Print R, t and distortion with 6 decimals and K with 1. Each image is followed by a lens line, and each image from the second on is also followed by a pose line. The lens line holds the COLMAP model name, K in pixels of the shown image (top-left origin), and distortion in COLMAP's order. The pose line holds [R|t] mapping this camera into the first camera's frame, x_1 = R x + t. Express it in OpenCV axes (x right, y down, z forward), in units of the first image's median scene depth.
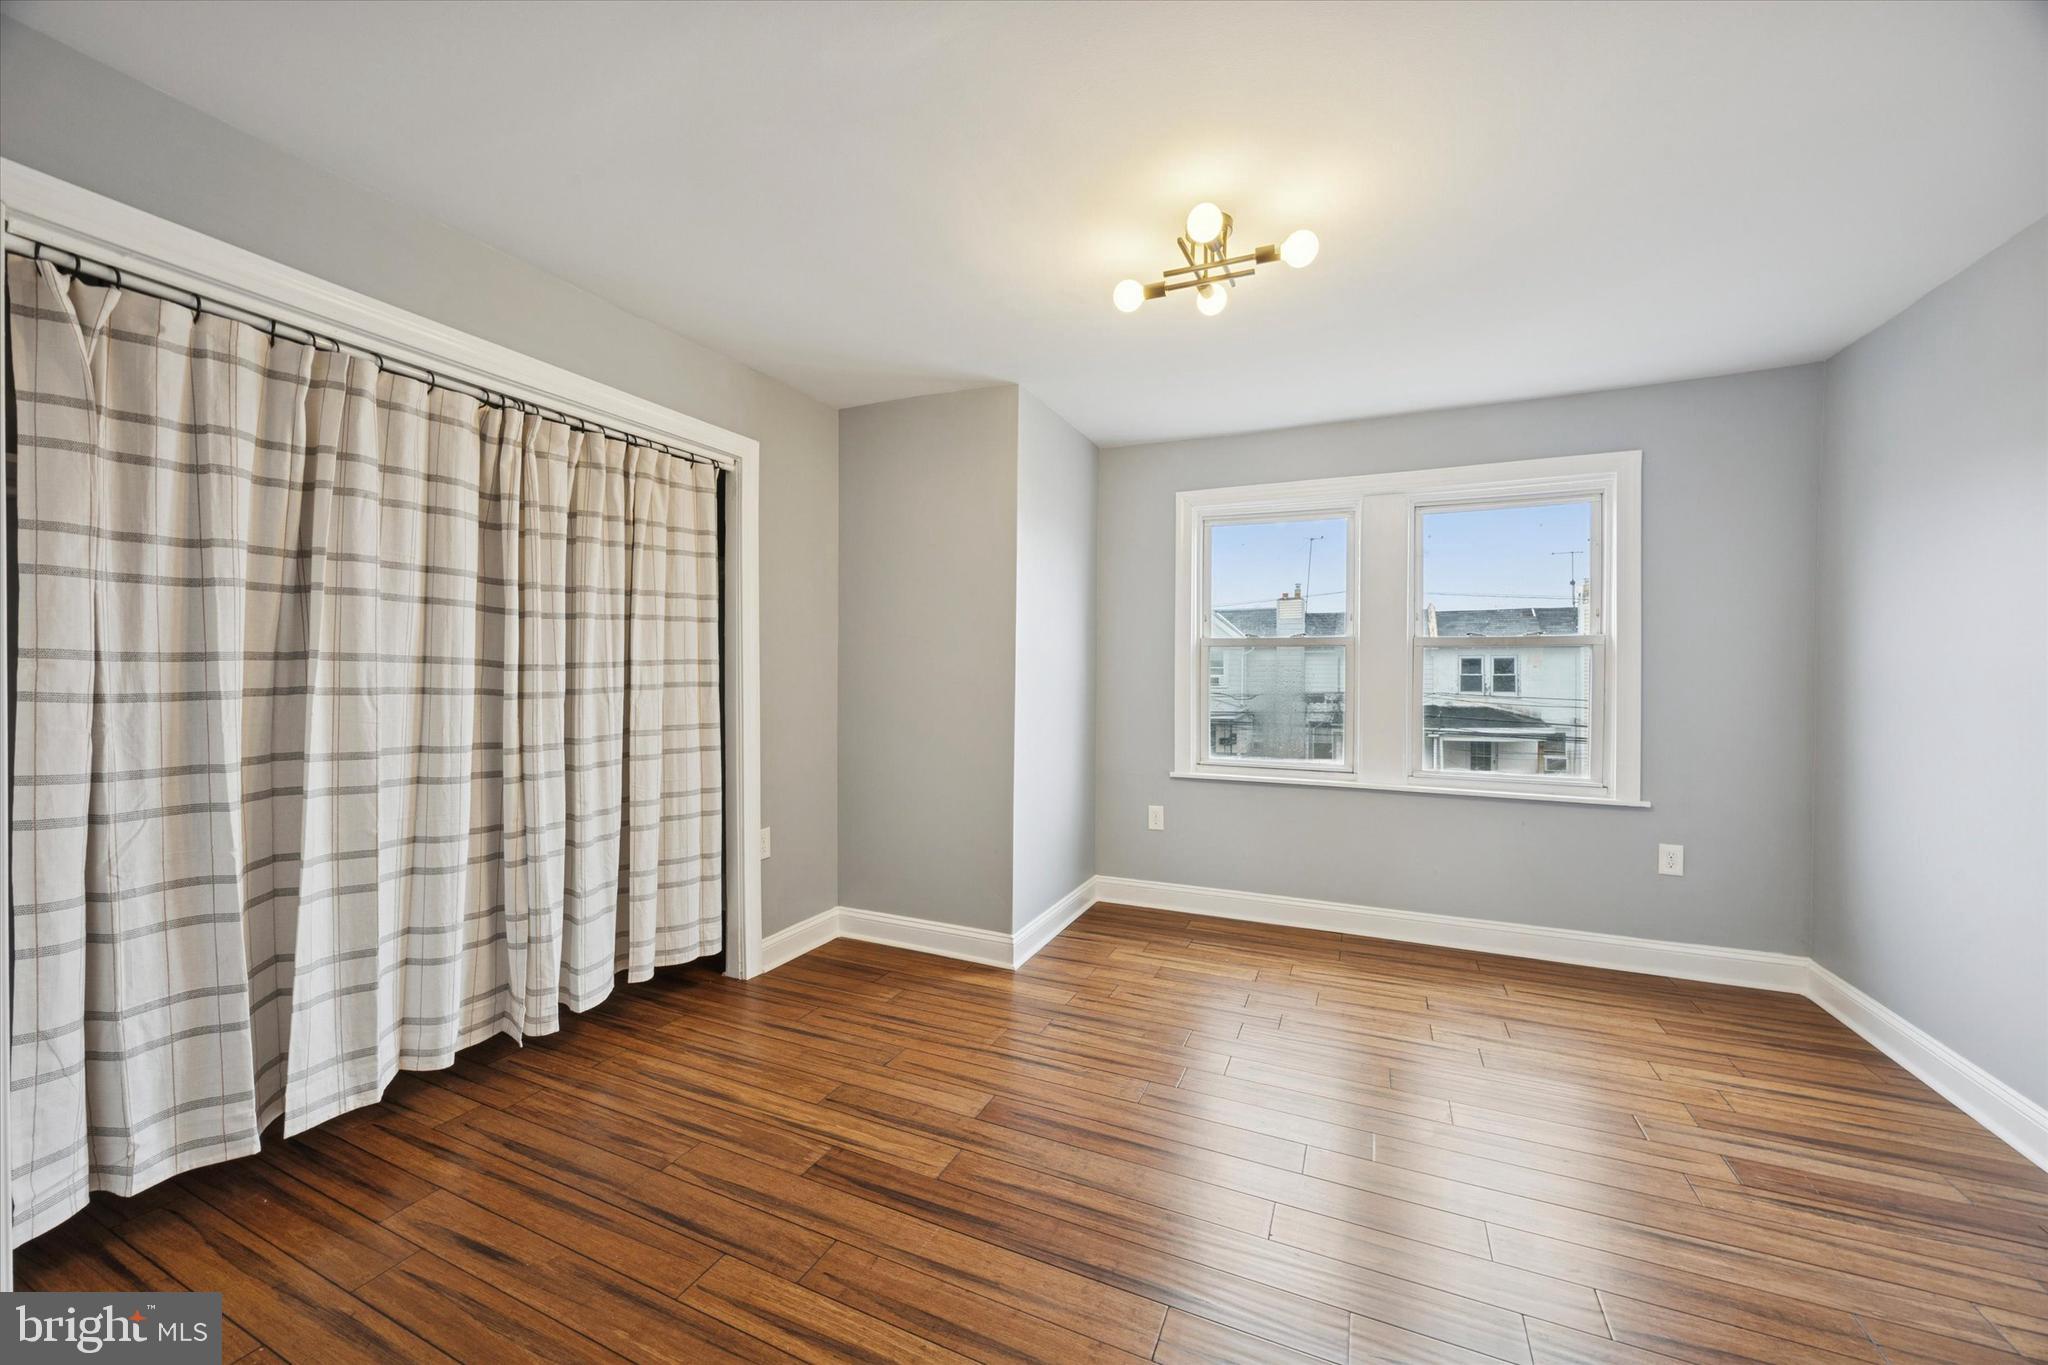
lens RADIAL K [[790.1, 0, 1008.1], [0, 790.1, 671.4], [0, 0, 1]] dist [-0.005289, 0.000187]
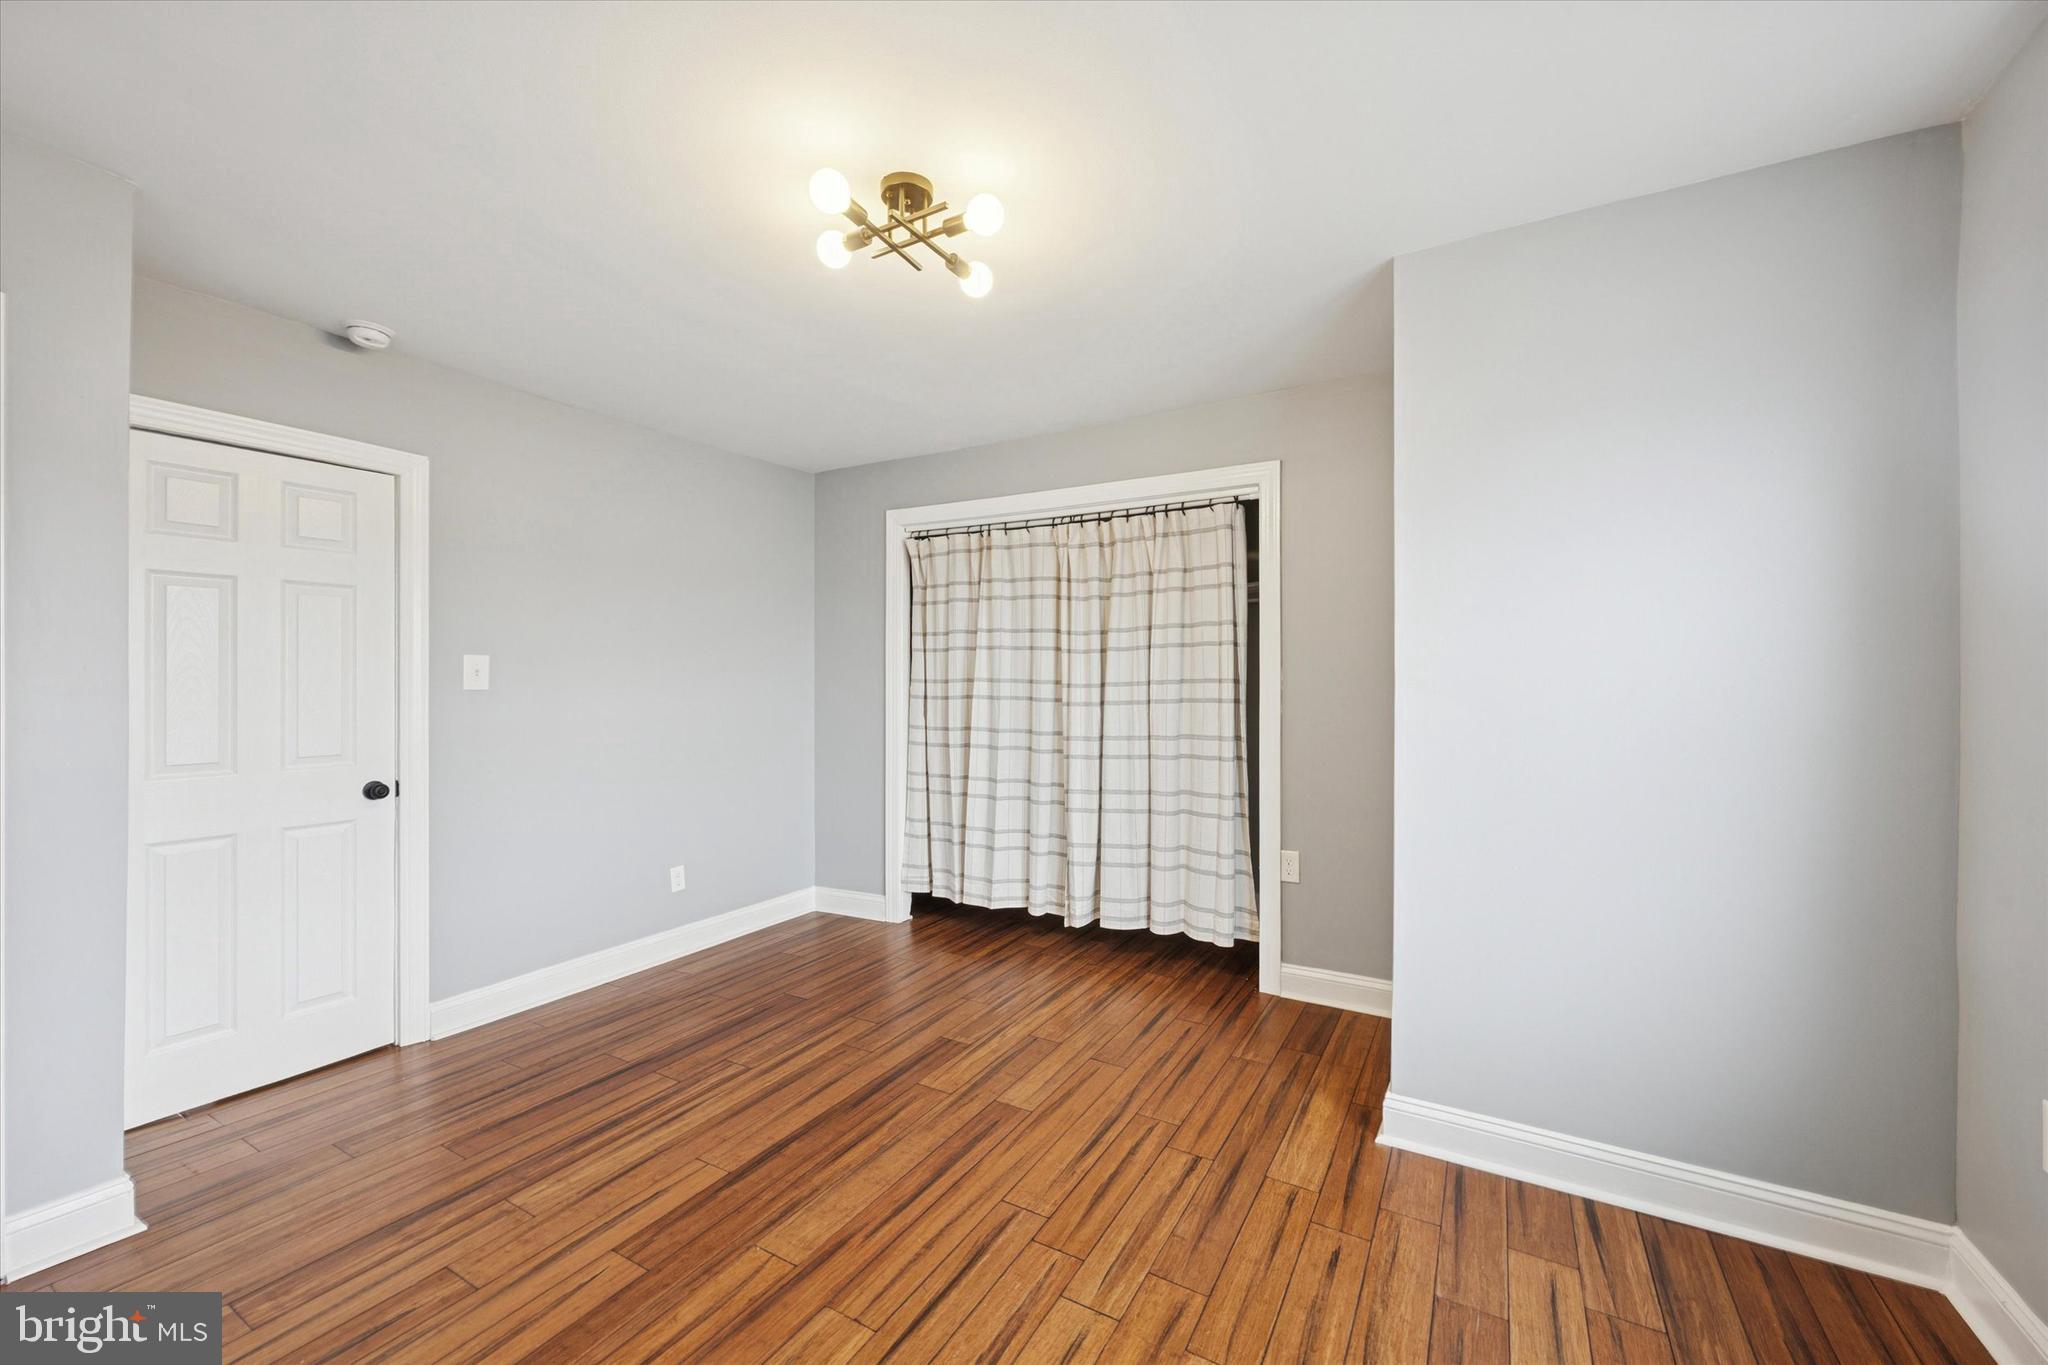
lens RADIAL K [[790.1, 0, 1014.6], [0, 790.1, 684.6], [0, 0, 1]] dist [-0.005289, 0.000187]
pose [[-0.089961, 0.002813, -0.995941, 0.920008], [-0.005467, 0.999980, 0.003318, -0.011899], [0.995930, 0.005743, -0.089944, 0.991300]]
